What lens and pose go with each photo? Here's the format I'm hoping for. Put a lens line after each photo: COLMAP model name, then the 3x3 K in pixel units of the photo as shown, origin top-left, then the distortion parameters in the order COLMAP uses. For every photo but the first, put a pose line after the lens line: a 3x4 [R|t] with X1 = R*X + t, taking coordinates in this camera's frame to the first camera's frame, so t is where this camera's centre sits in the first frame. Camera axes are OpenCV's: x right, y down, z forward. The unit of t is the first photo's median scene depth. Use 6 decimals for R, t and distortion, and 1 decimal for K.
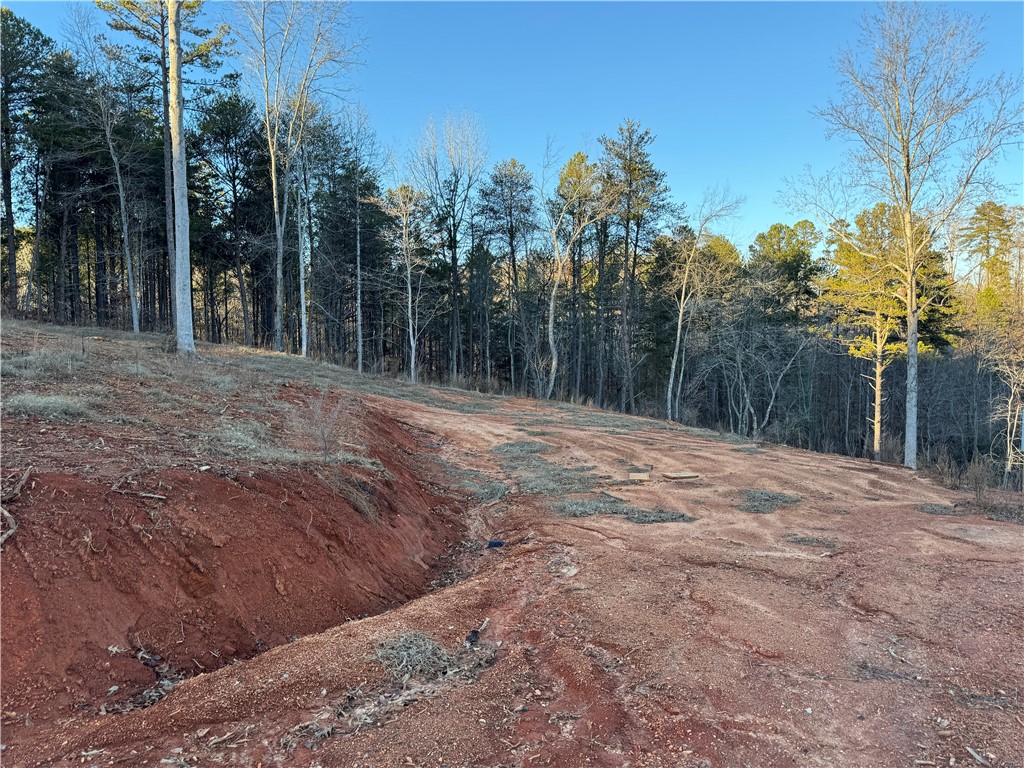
lens RADIAL K [[714.7, 0, 492.3], [0, 714.7, 385.6], [0, 0, 1]] dist [0.052322, -0.074369]
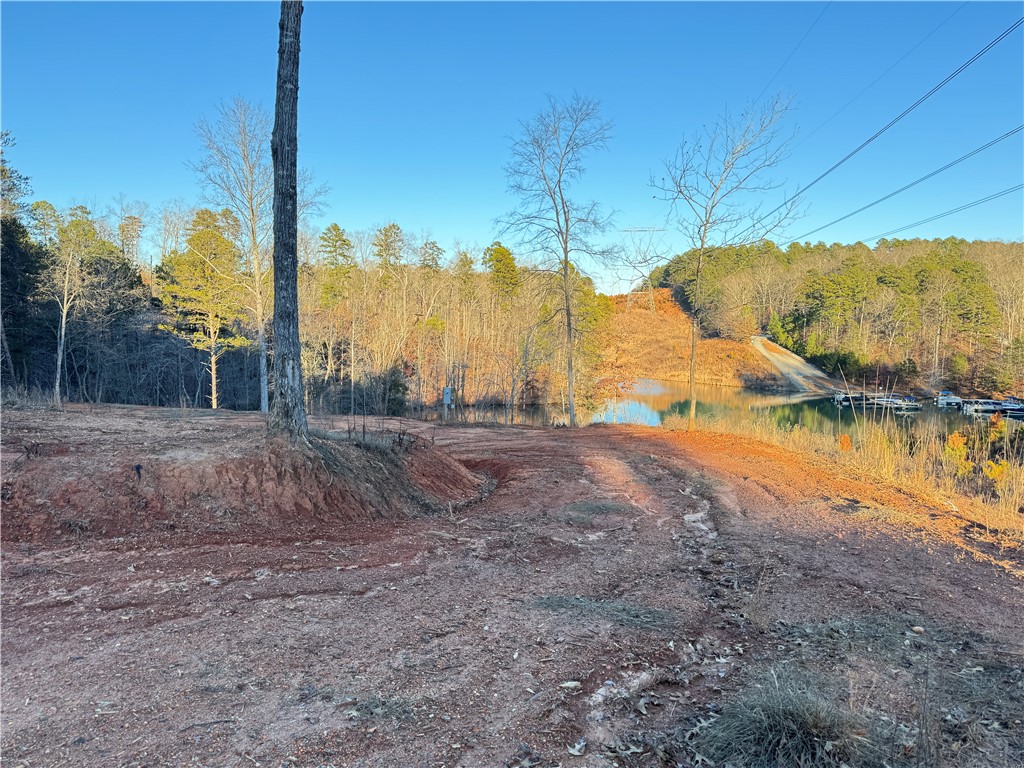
lens RADIAL K [[715.2, 0, 507.2], [0, 715.2, 387.7], [0, 0, 1]] dist [0.089836, -0.107426]
pose [[0.496697, -0.072477, 0.864892, -0.587922], [0.038581, 0.997366, 0.061421, -0.049577], [-0.867066, 0.002861, 0.498185, -0.207921]]
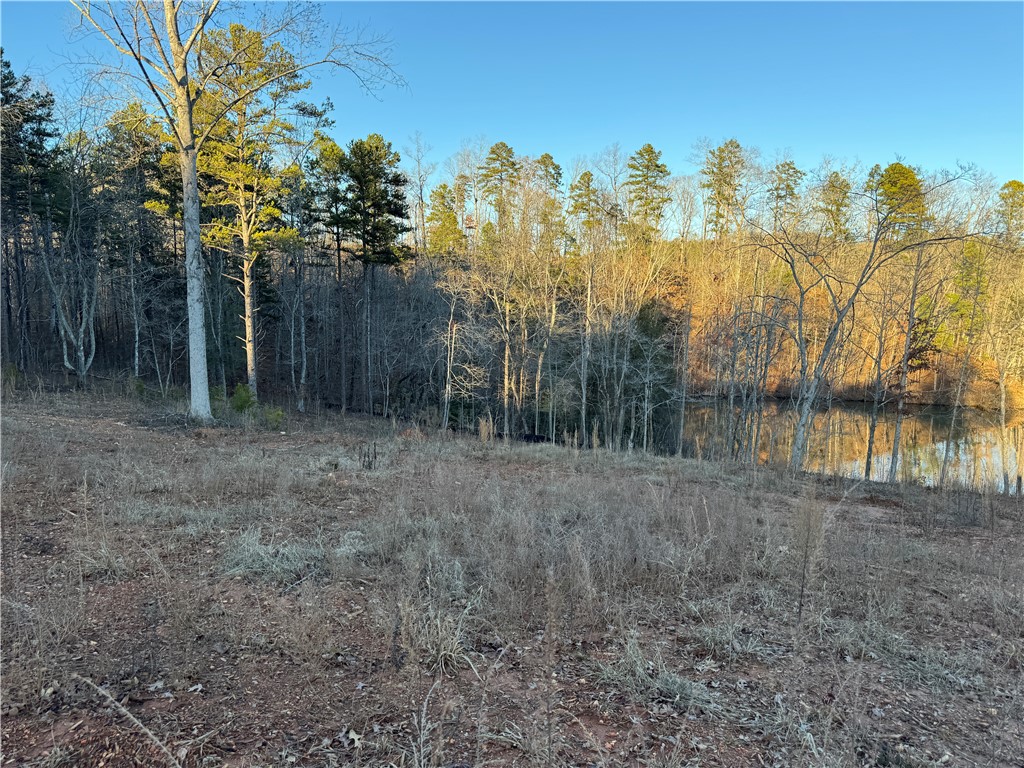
lens RADIAL K [[715.4, 0, 511.5], [0, 715.4, 386.7], [0, 0, 1]] dist [0.127838, -0.192267]
pose [[0.854113, -0.039441, 0.518590, 0.654001], [0.004493, 0.997643, 0.068474, 0.081902], [-0.520068, -0.056155, 0.852277, 0.413531]]
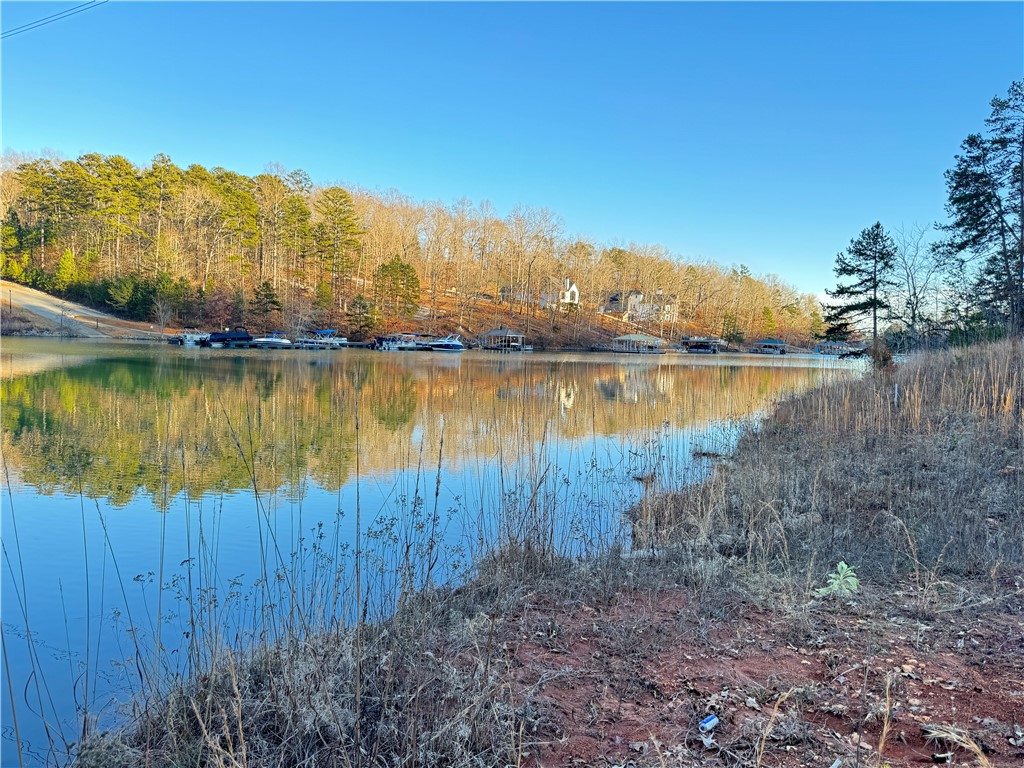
lens RADIAL K [[718.5, 0, 514.8], [0, 718.5, 389.3], [0, 0, 1]] dist [0.068060, -0.075105]
pose [[-0.526814, -0.079264, 0.846276, 2.295865], [0.015221, 0.994603, 0.102632, 0.410280], [-0.849844, 0.066949, -0.522765, 0.881016]]
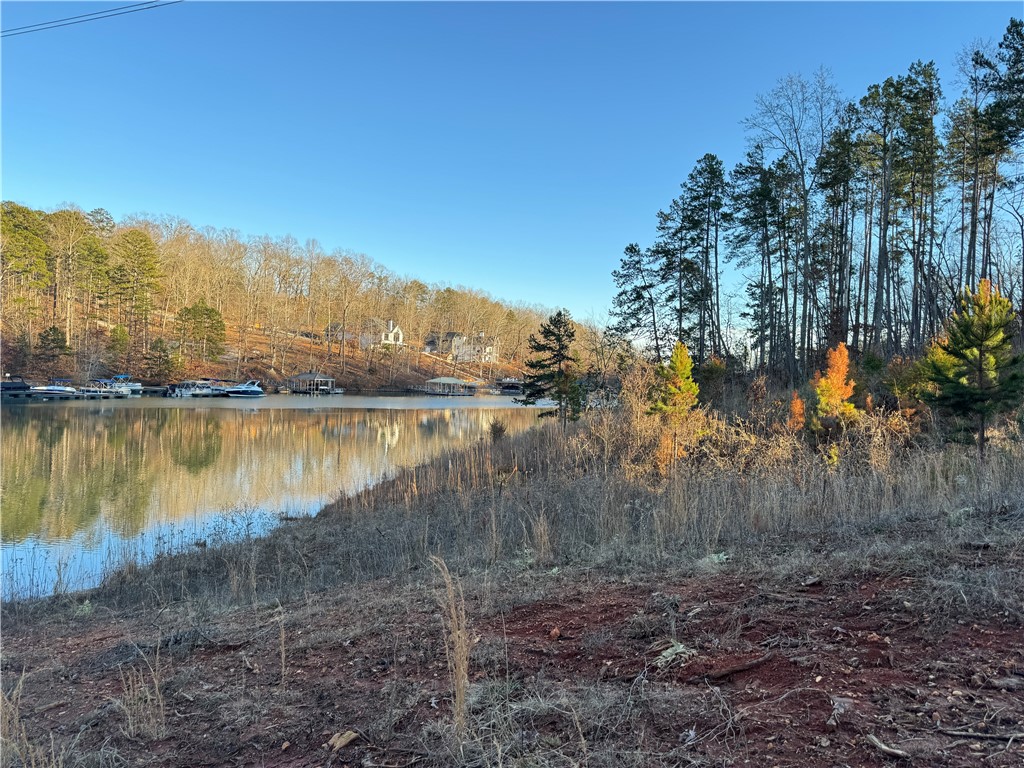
lens RADIAL K [[718.9, 0, 508.7], [0, 718.9, 389.9], [0, 0, 1]] dist [0.080271, -0.105648]
pose [[-0.684083, -0.042908, 0.728141, 1.890408], [0.003984, 0.998034, 0.062556, 0.315672], [-0.729394, 0.045694, -0.682567, 0.822969]]
